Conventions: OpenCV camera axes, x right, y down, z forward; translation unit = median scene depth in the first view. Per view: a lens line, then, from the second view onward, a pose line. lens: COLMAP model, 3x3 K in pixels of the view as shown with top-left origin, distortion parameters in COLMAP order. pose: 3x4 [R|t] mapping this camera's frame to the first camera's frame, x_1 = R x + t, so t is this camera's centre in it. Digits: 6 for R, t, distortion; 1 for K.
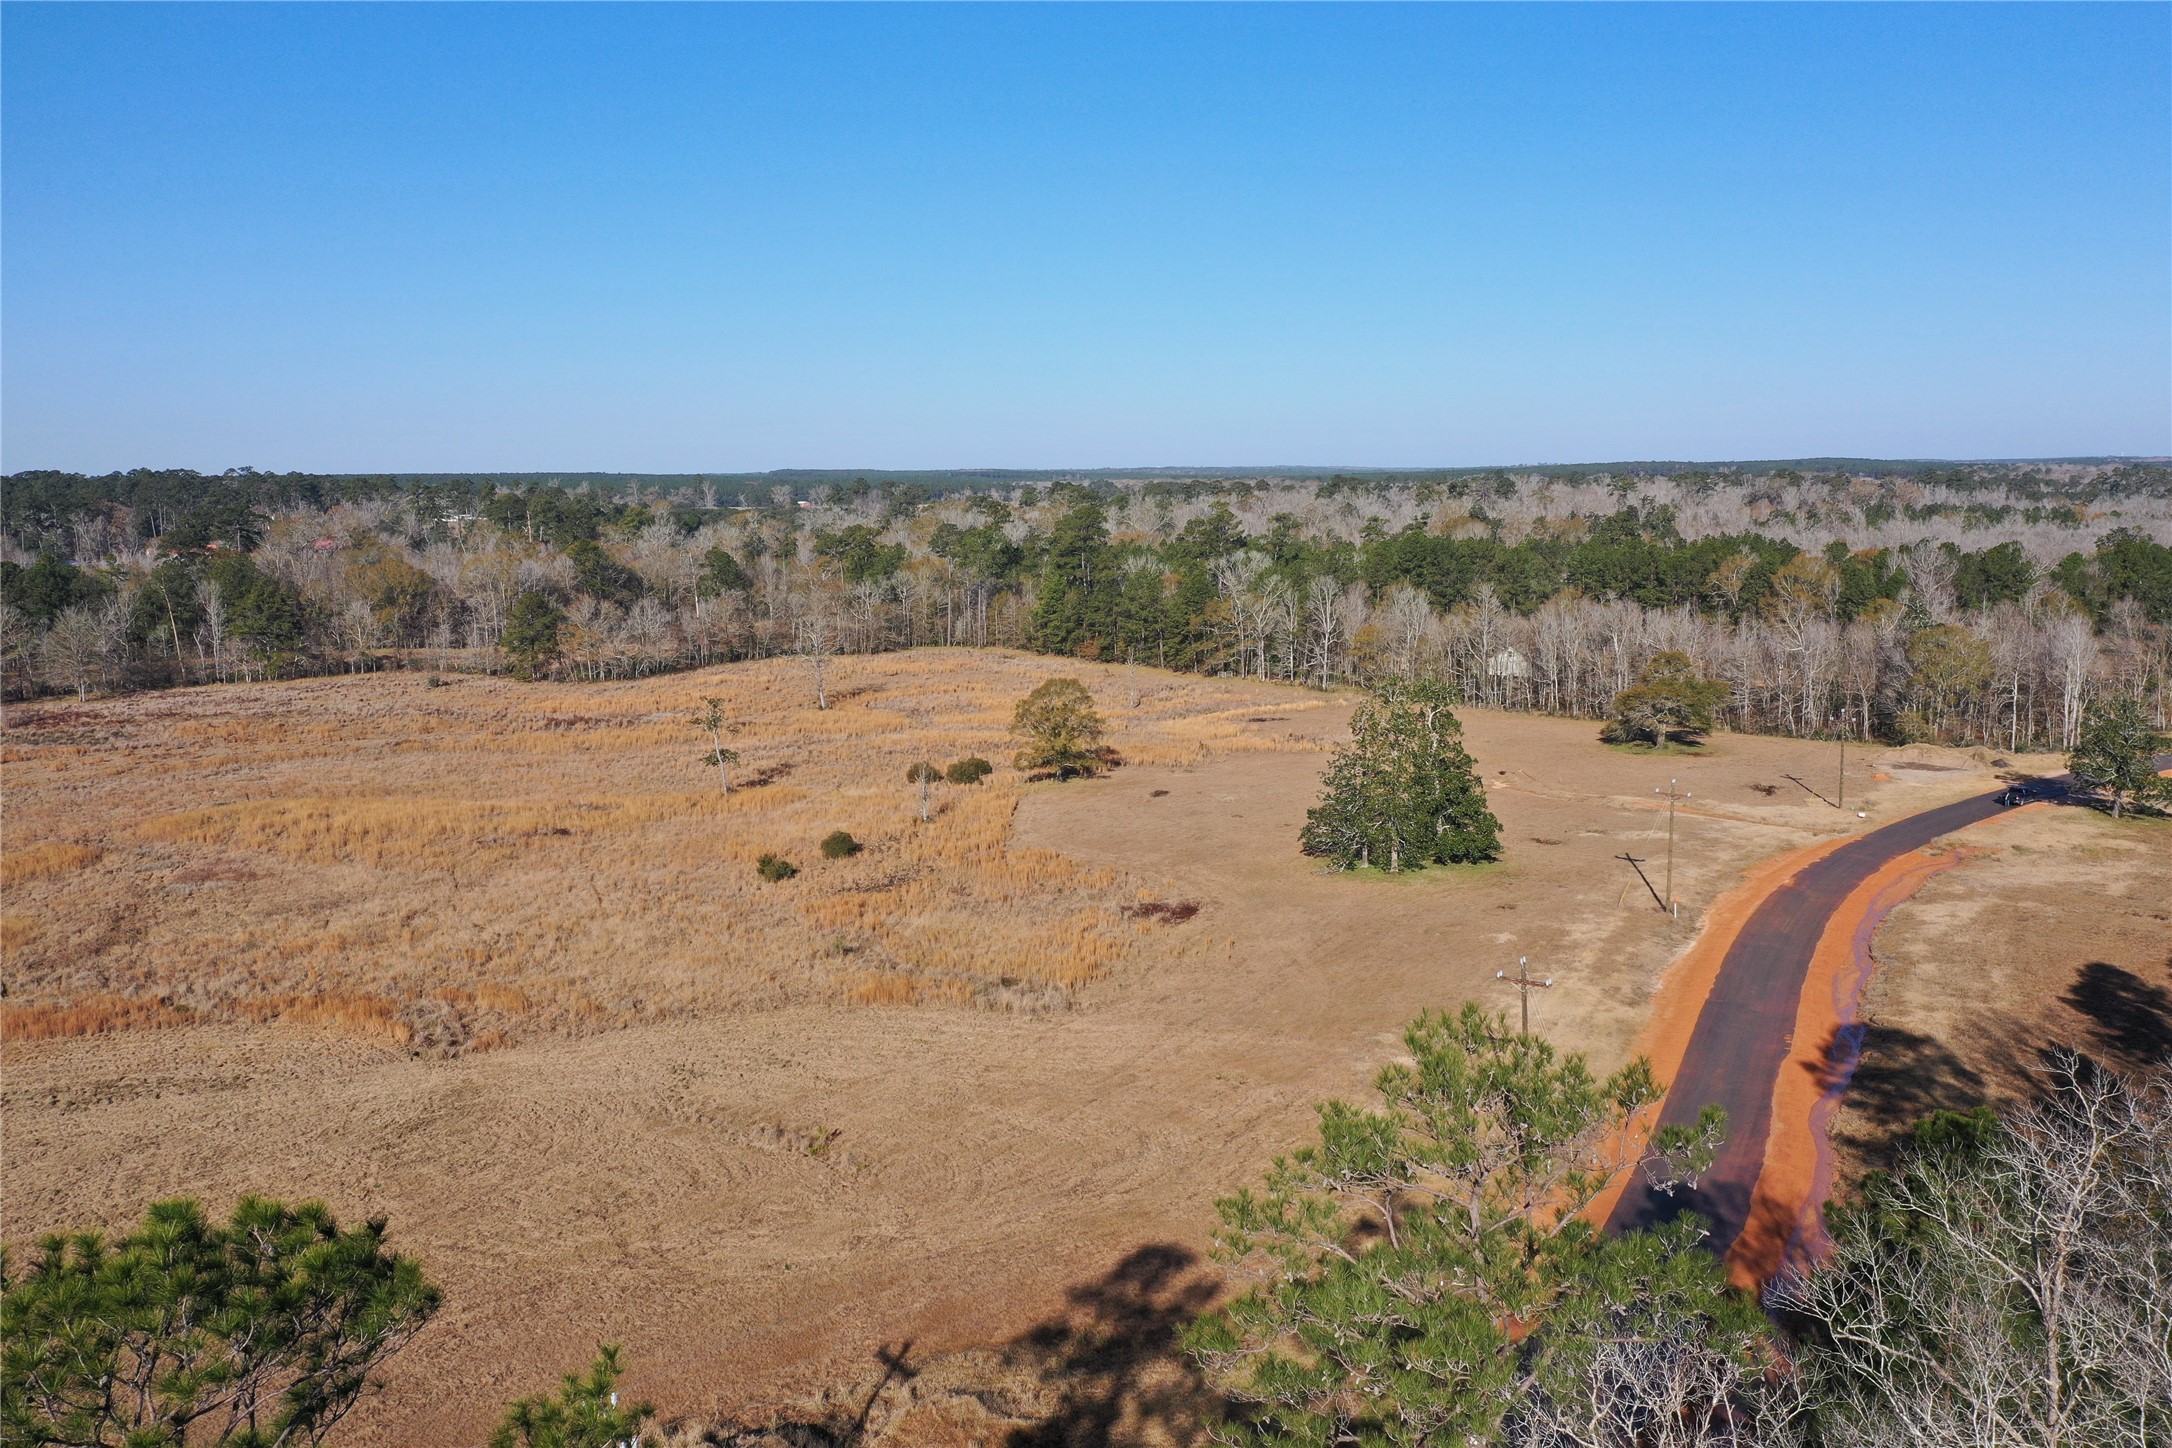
lens RADIAL K [[1717.7, 0, 1086.0], [0, 1717.7, 724.0], [0, 0, 1]] dist [0.003965, 0.006039]
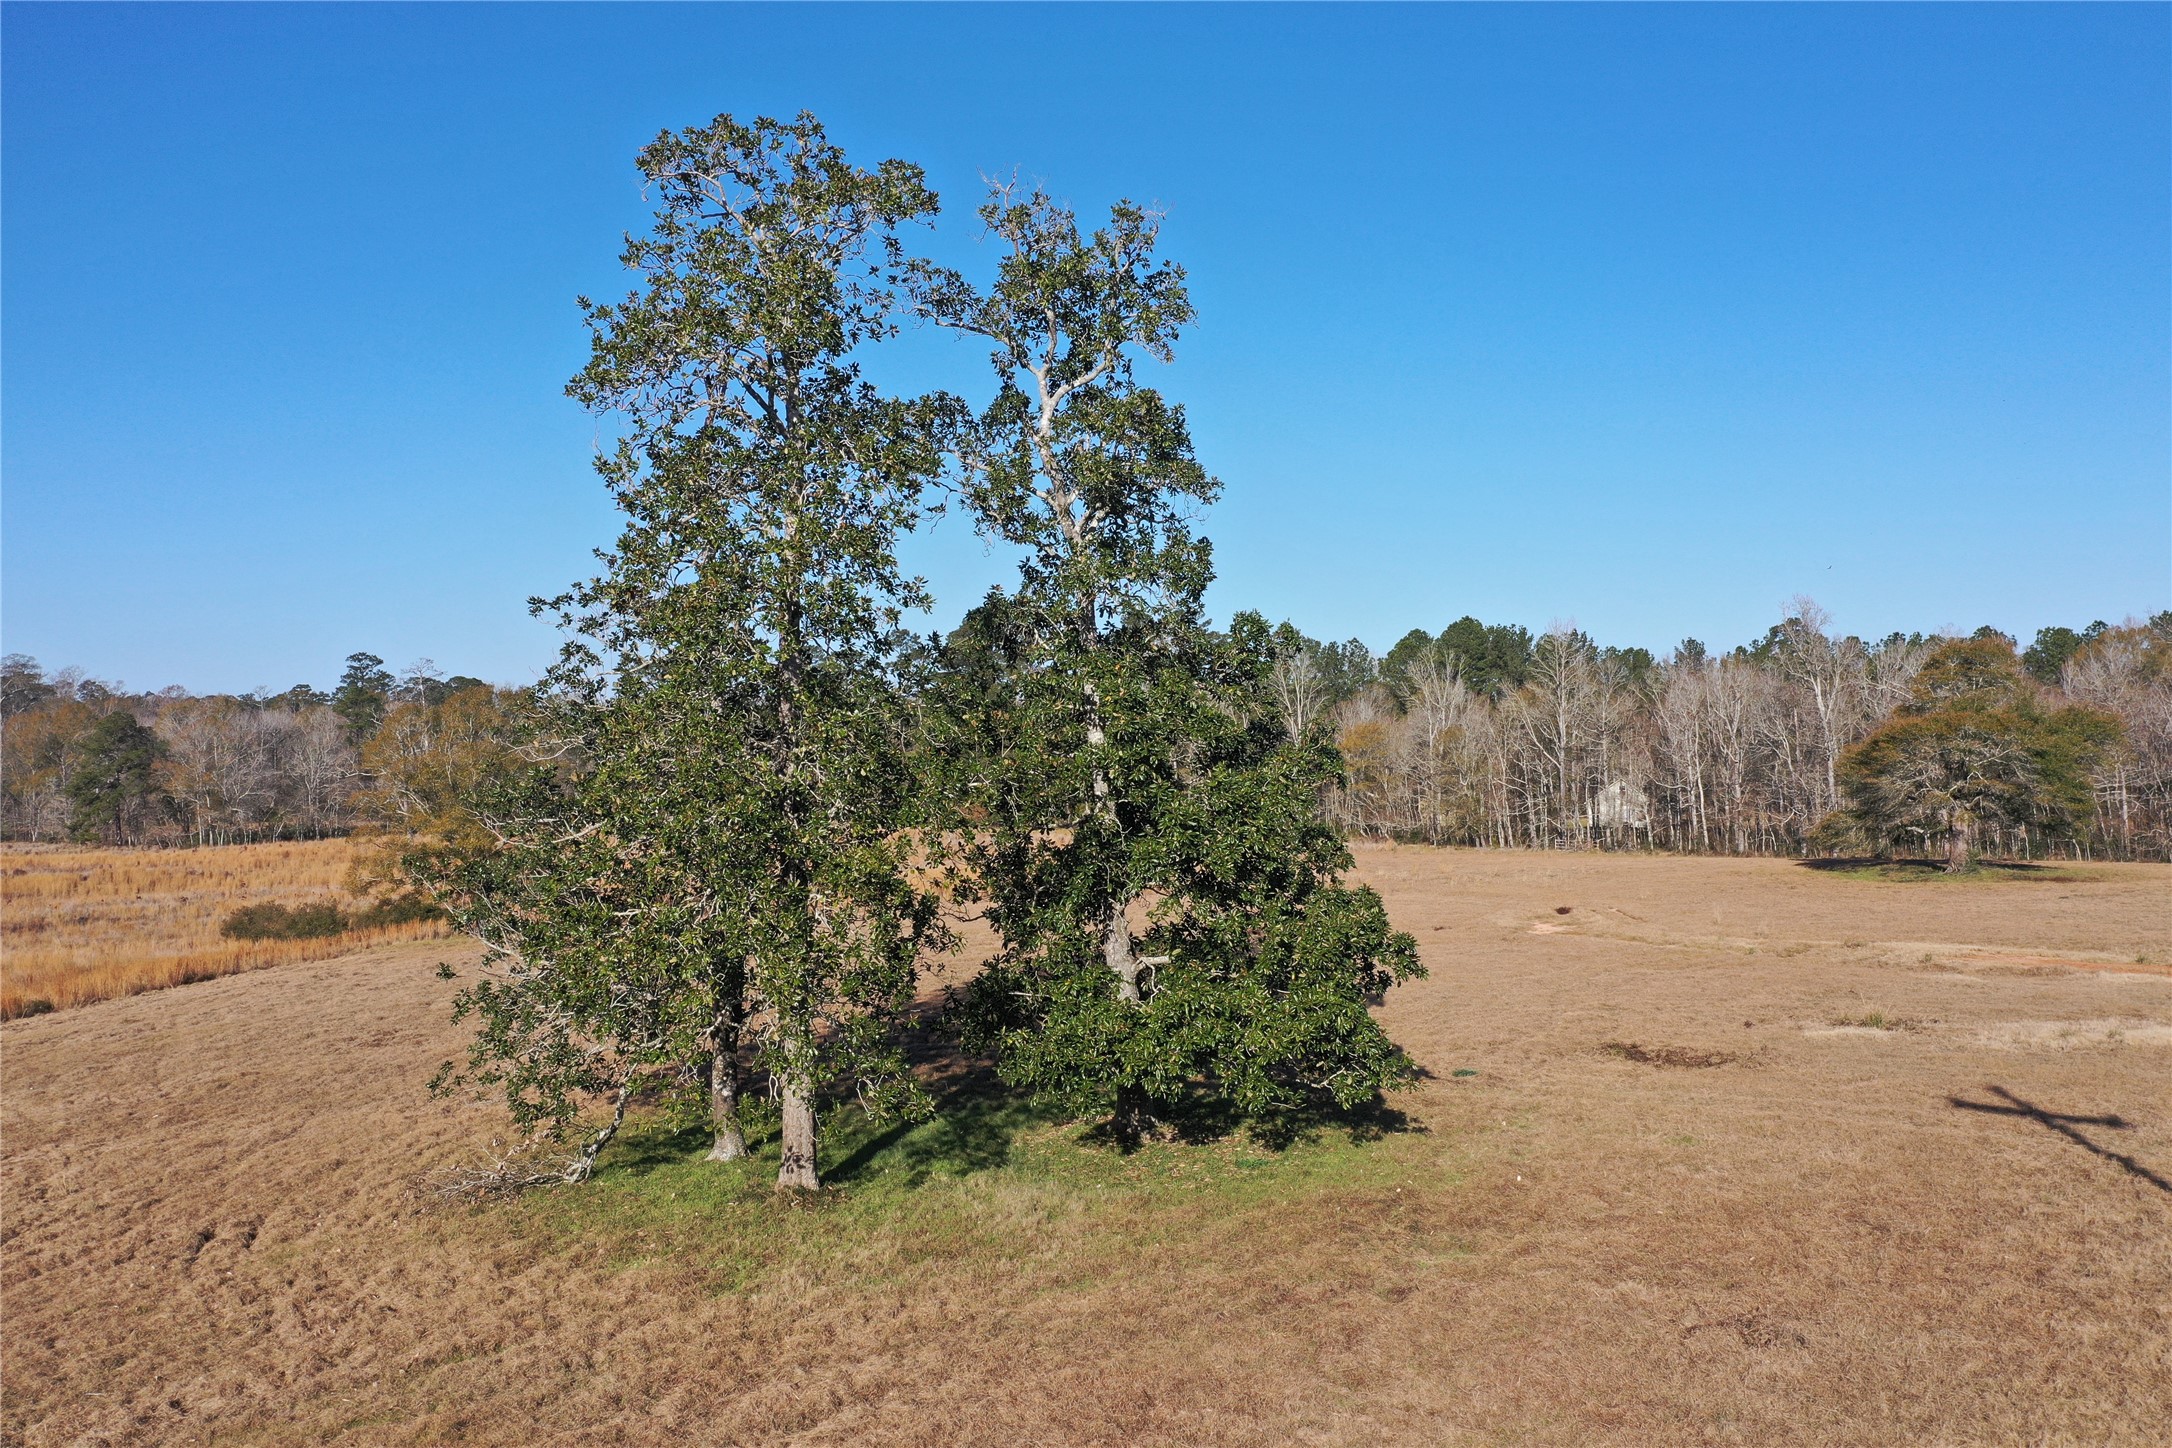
lens RADIAL K [[1717.7, 0, 1086.0], [0, 1717.7, 724.0], [0, 0, 1]] dist [0.003965, 0.006039]
pose [[0.996864, -0.006217, -0.078896, 0.206320], [-0.006278, 0.987557, -0.157138, 0.060956], [0.078891, 0.157141, 0.984420, 0.750583]]
